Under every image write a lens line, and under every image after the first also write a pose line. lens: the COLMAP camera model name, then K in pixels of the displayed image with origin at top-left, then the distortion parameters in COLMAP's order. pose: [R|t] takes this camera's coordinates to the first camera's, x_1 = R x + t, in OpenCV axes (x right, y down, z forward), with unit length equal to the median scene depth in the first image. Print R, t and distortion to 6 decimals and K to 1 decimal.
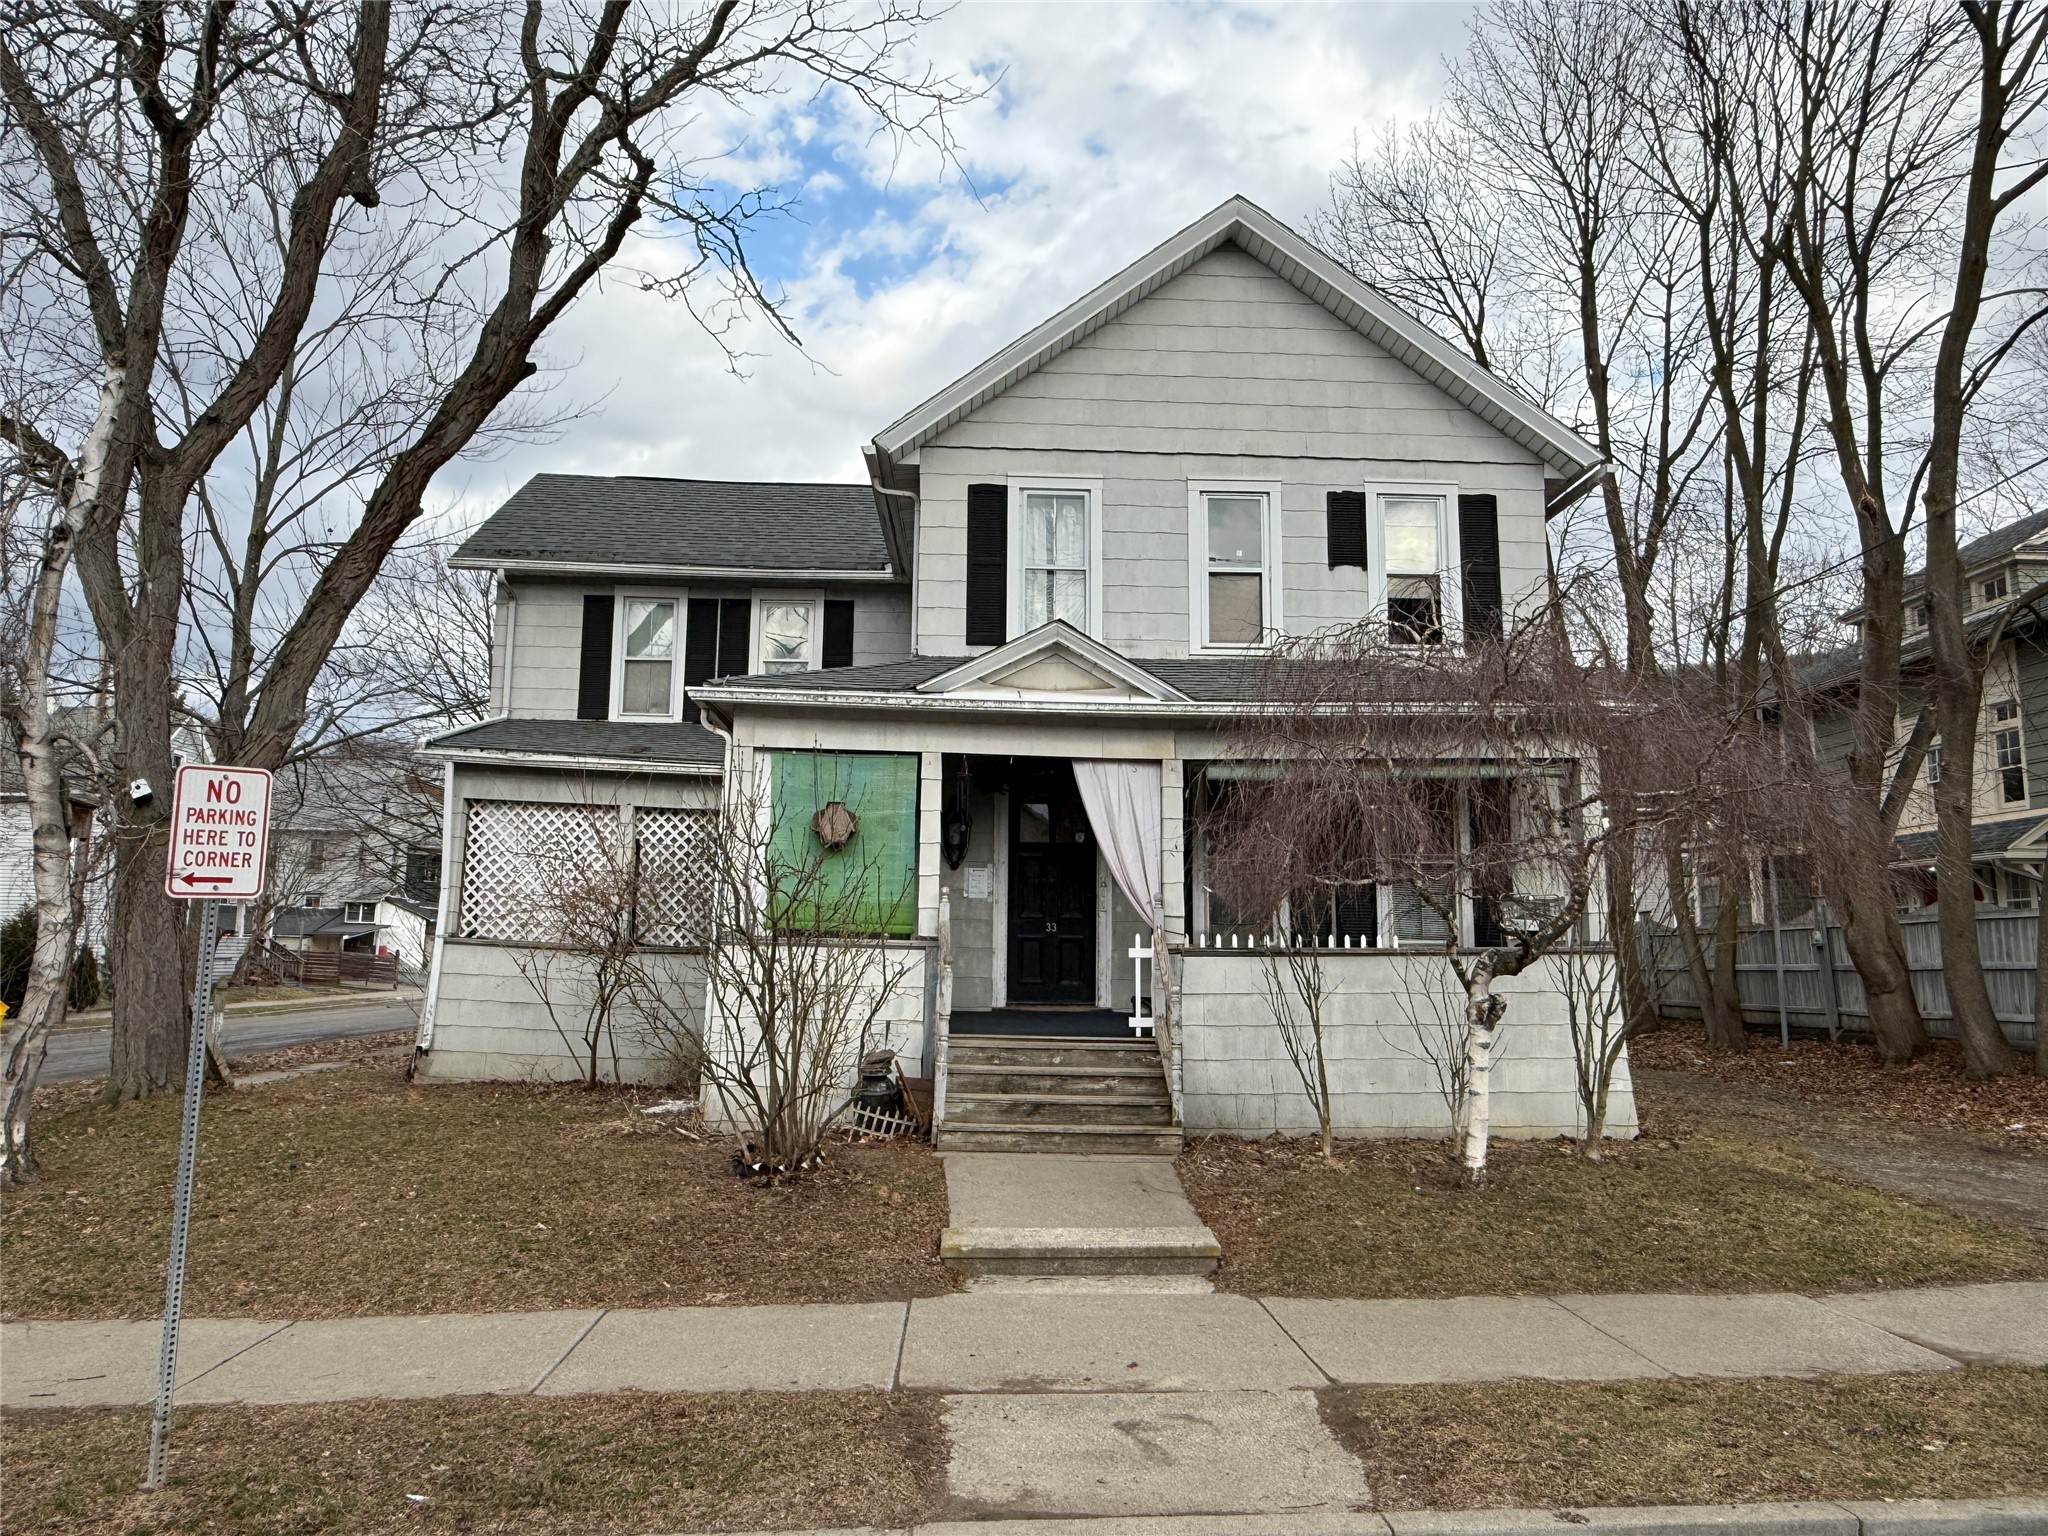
lens RADIAL K [[1353.1, 0, 1013.3], [0, 1353.1, 762.5], [0, 0, 1]] dist [-0.002403, -0.007799]
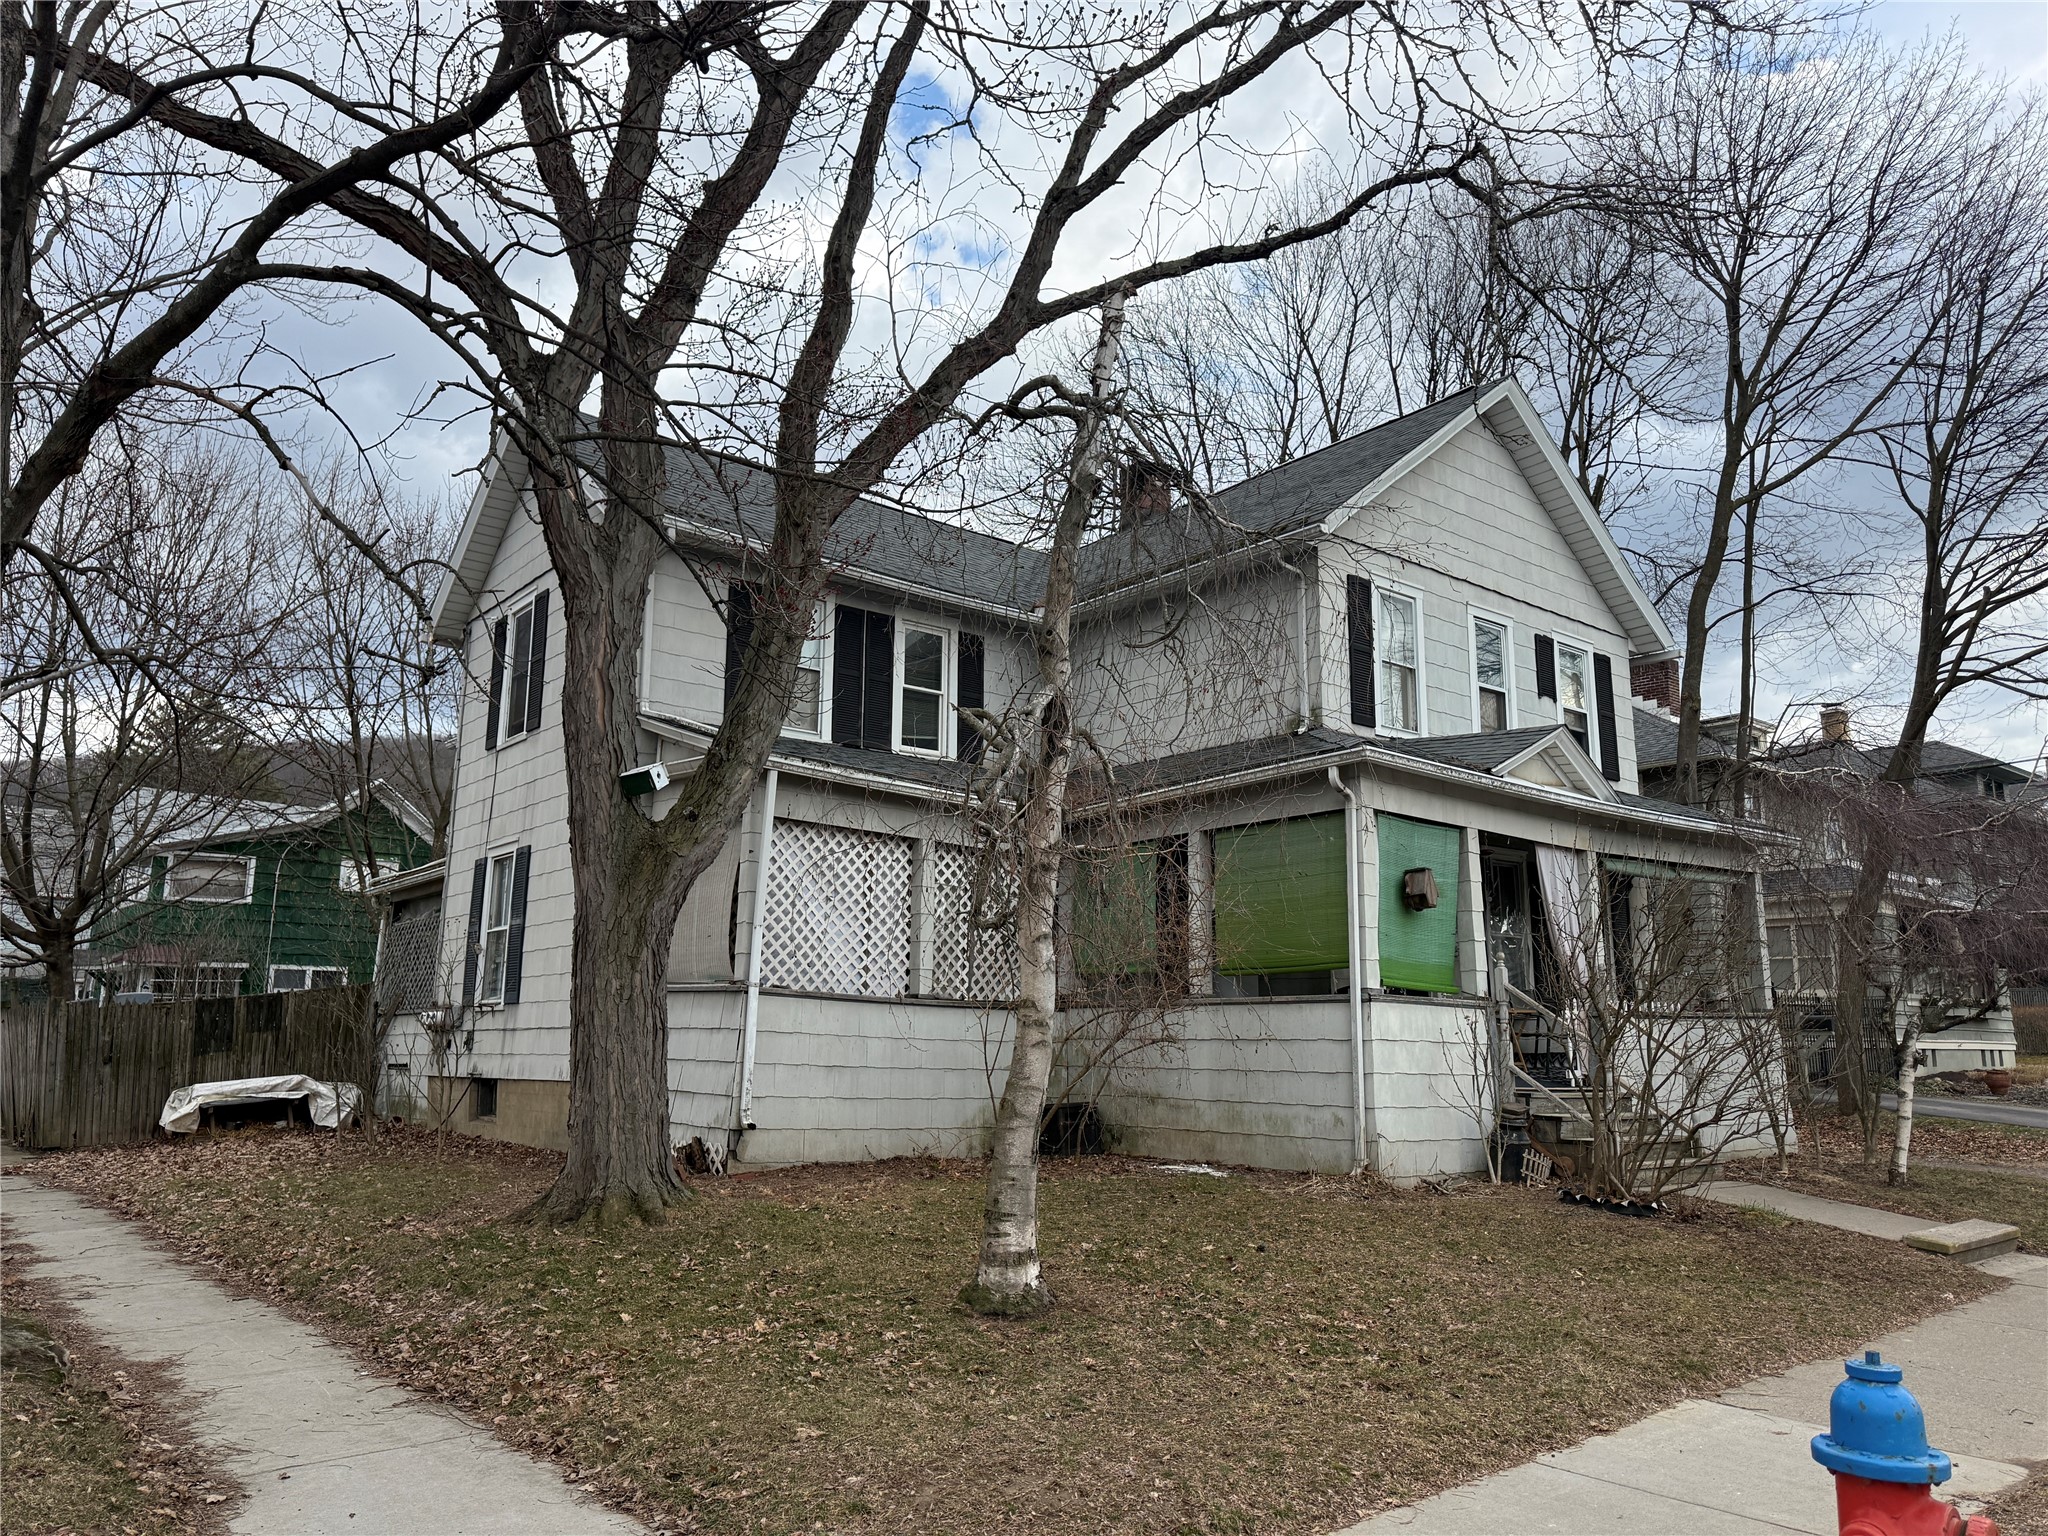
lens RADIAL K [[1425.9, 0, 1024.8], [0, 1425.9, 779.9], [0, 0, 1]] dist [0.072339, -0.067827]
pose [[0.797167, 0.106220, 0.594342, -0.891776], [-0.090299, 0.994306, -0.056587, 0.044762], [-0.596968, -0.008559, 0.802219, 0.238528]]
